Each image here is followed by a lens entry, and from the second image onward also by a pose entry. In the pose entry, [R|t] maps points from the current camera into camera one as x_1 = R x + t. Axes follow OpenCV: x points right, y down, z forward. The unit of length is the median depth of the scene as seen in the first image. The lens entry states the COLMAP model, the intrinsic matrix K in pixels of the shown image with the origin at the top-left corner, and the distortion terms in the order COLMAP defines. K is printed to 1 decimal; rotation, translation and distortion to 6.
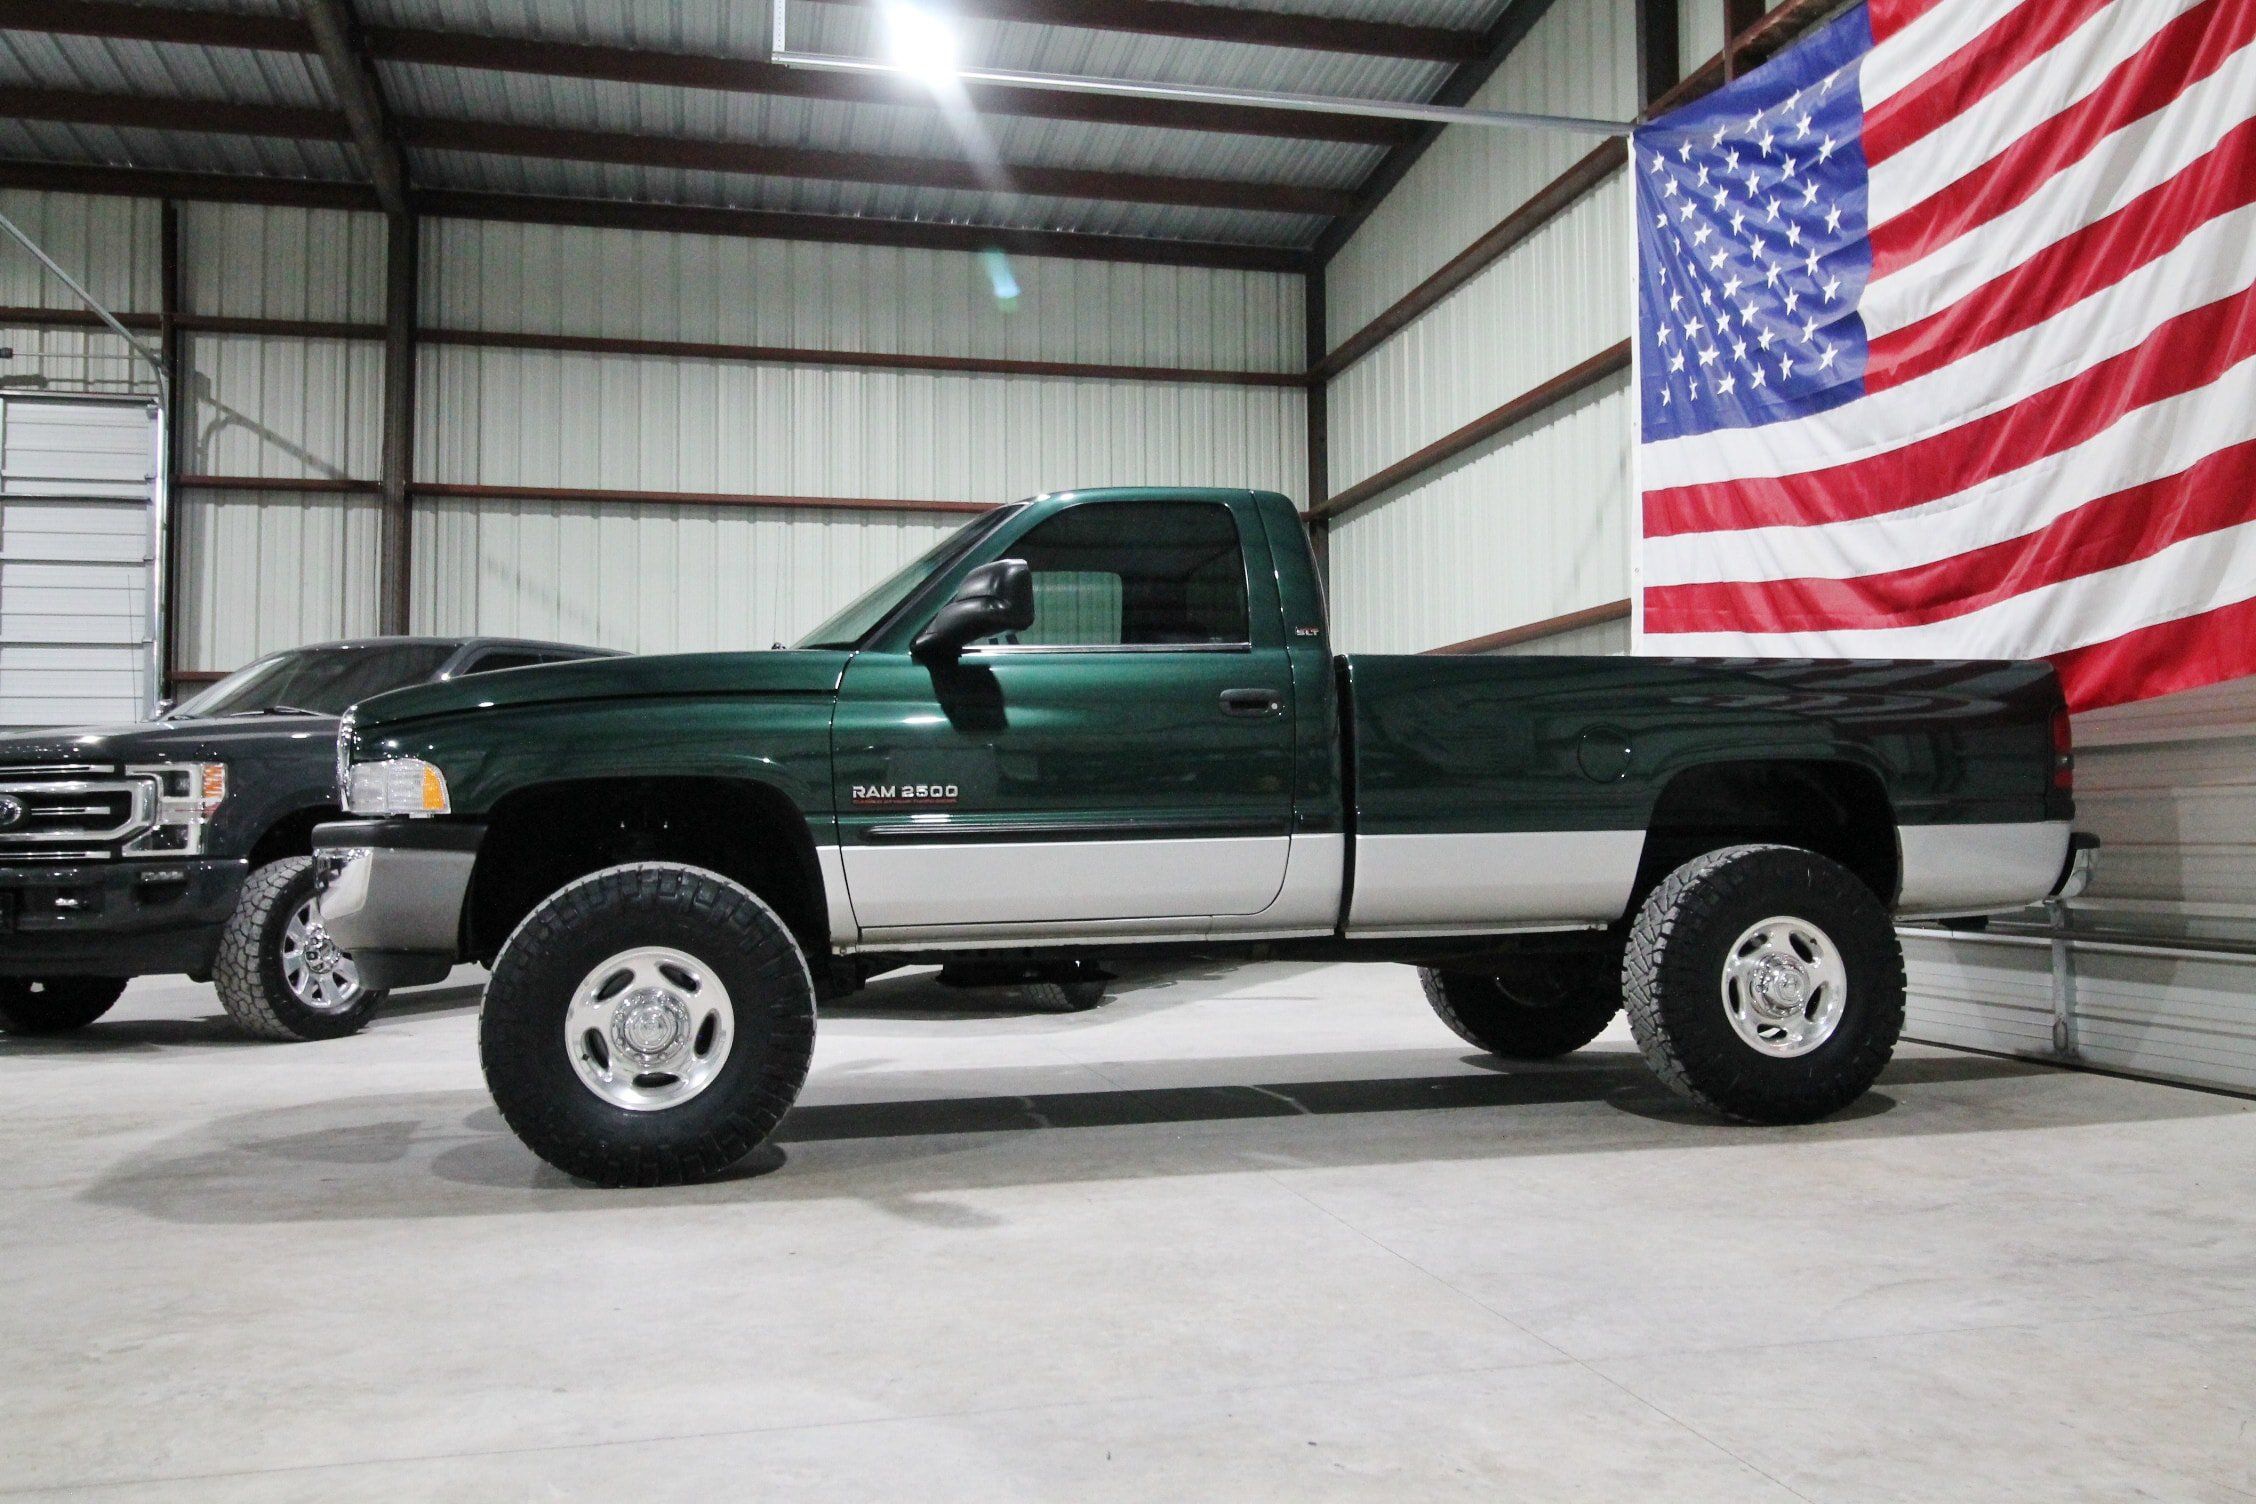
lens RADIAL K [[1816.2, 0, 1129.2], [0, 1816.2, 747.8], [0, 0, 1]] dist [0.012390, -0.004848]
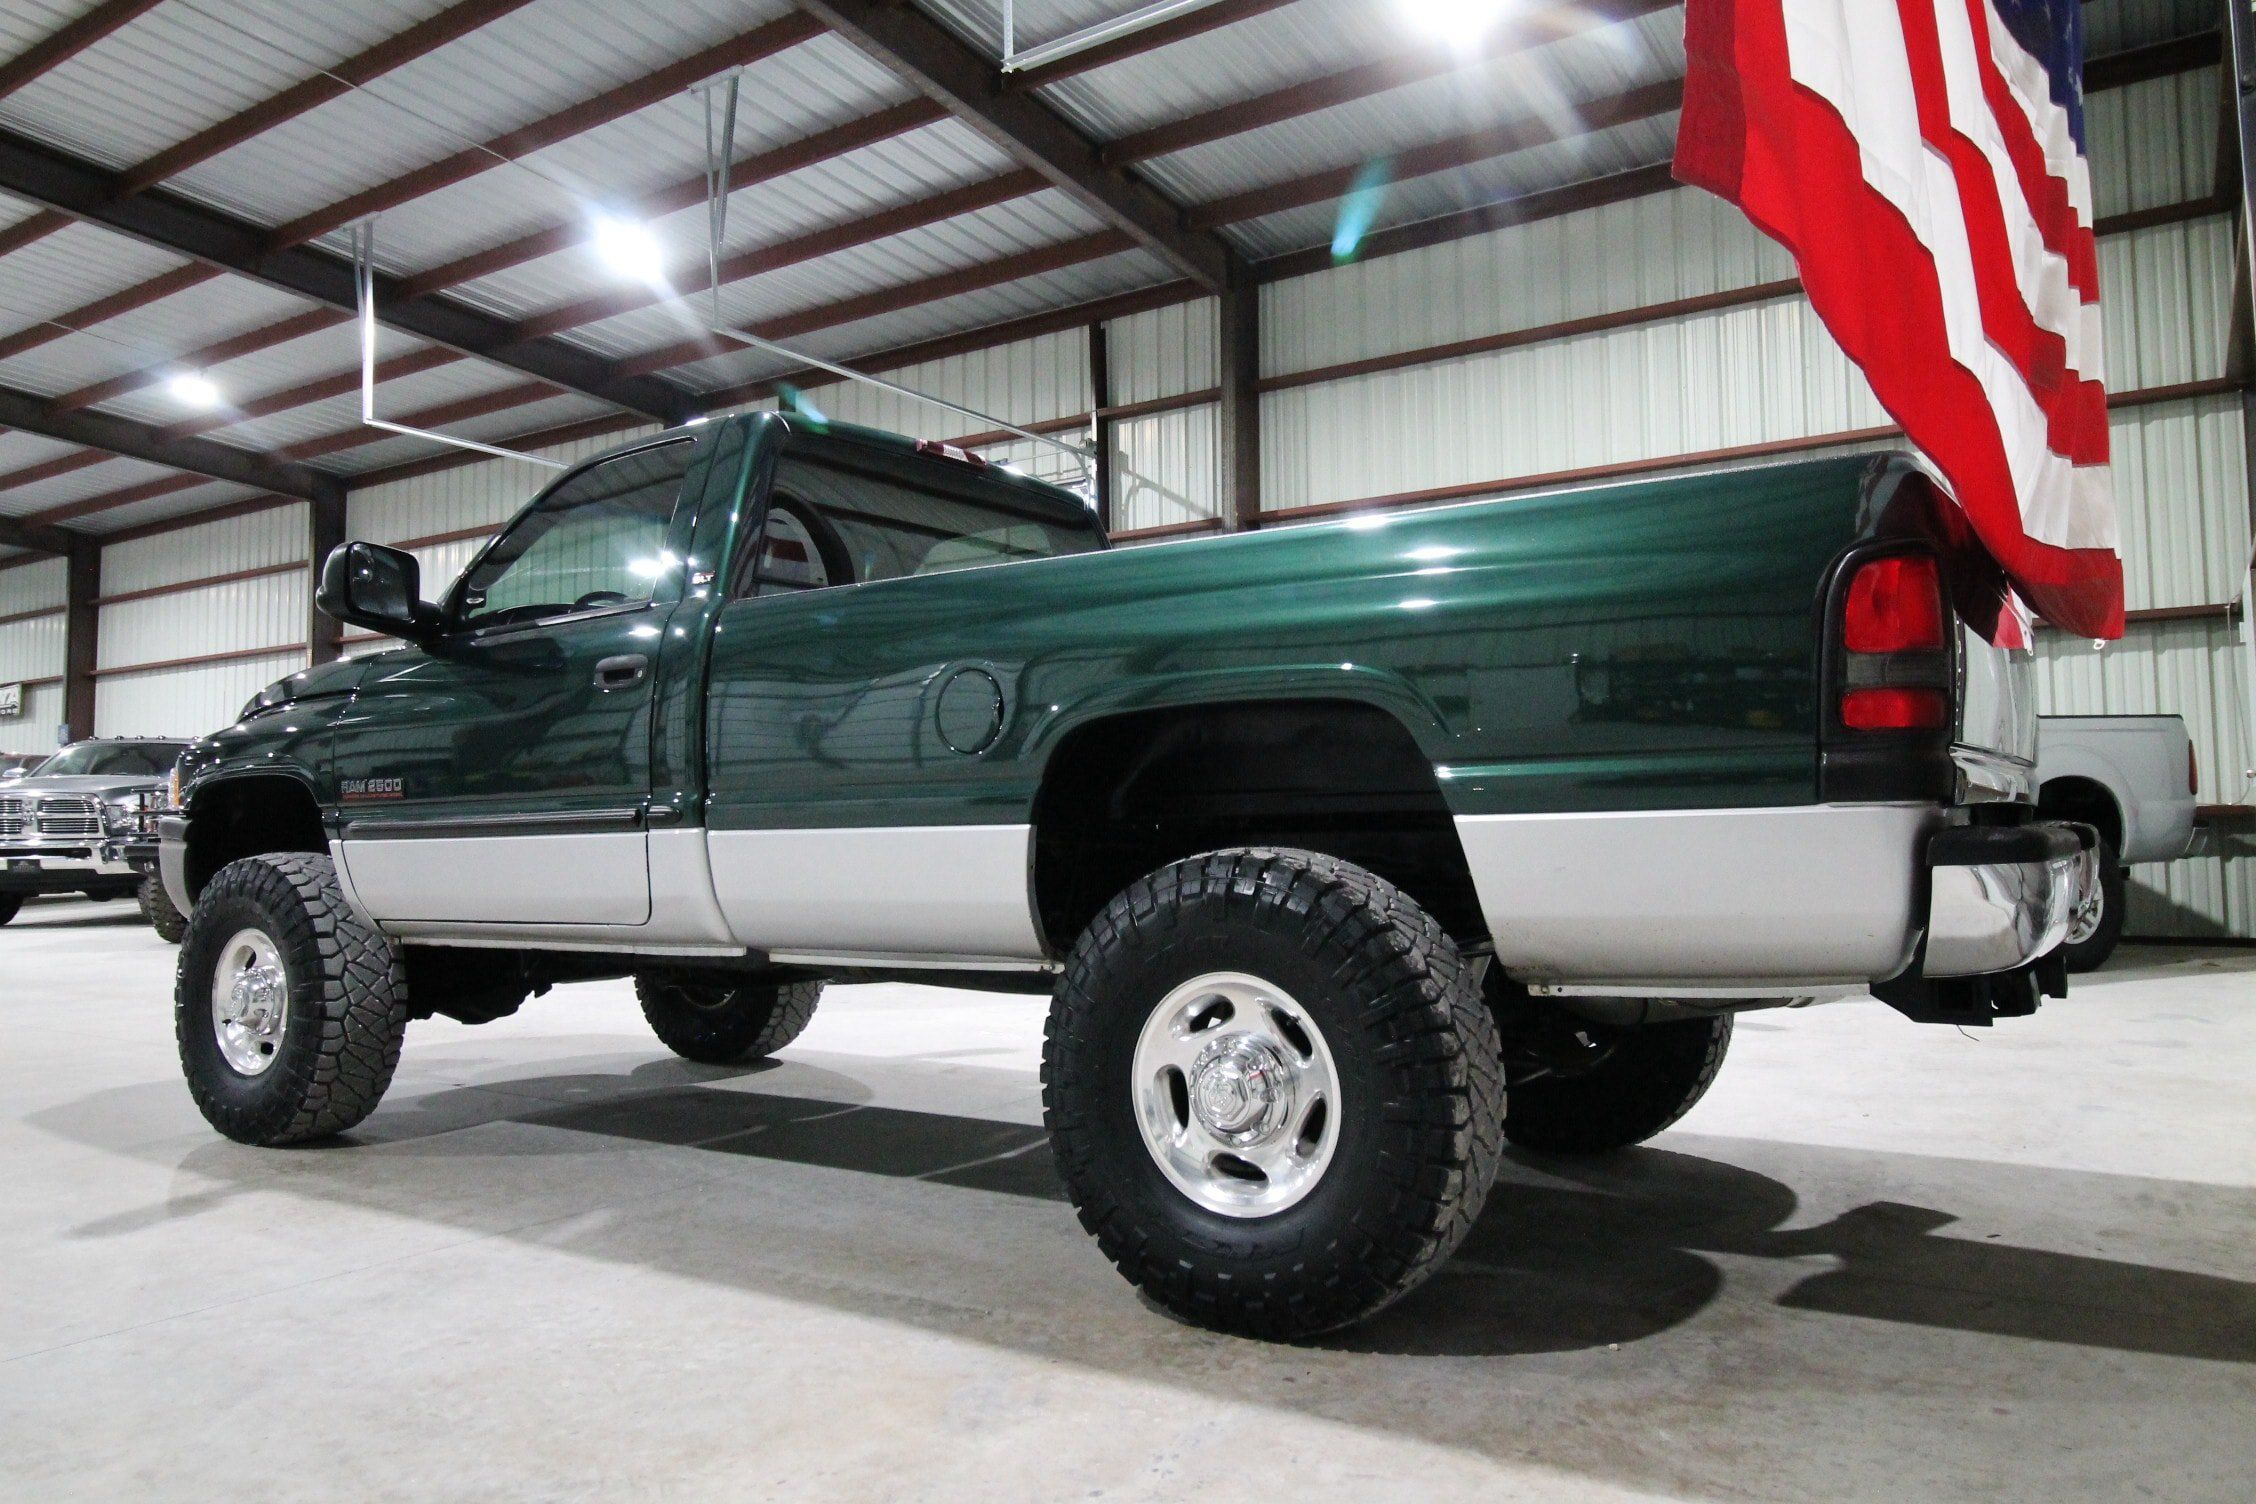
lens RADIAL K [[1557.3, 0, 1134.9], [0, 1557.3, 724.7], [0, 0, 1]] dist [0.006771, -0.002975]
pose [[0.683854, -0.044027, -0.728289, 0.480362], [0.041457, 0.998910, -0.021460, 0.015849], [0.728440, -0.015517, 0.684934, 0.434605]]
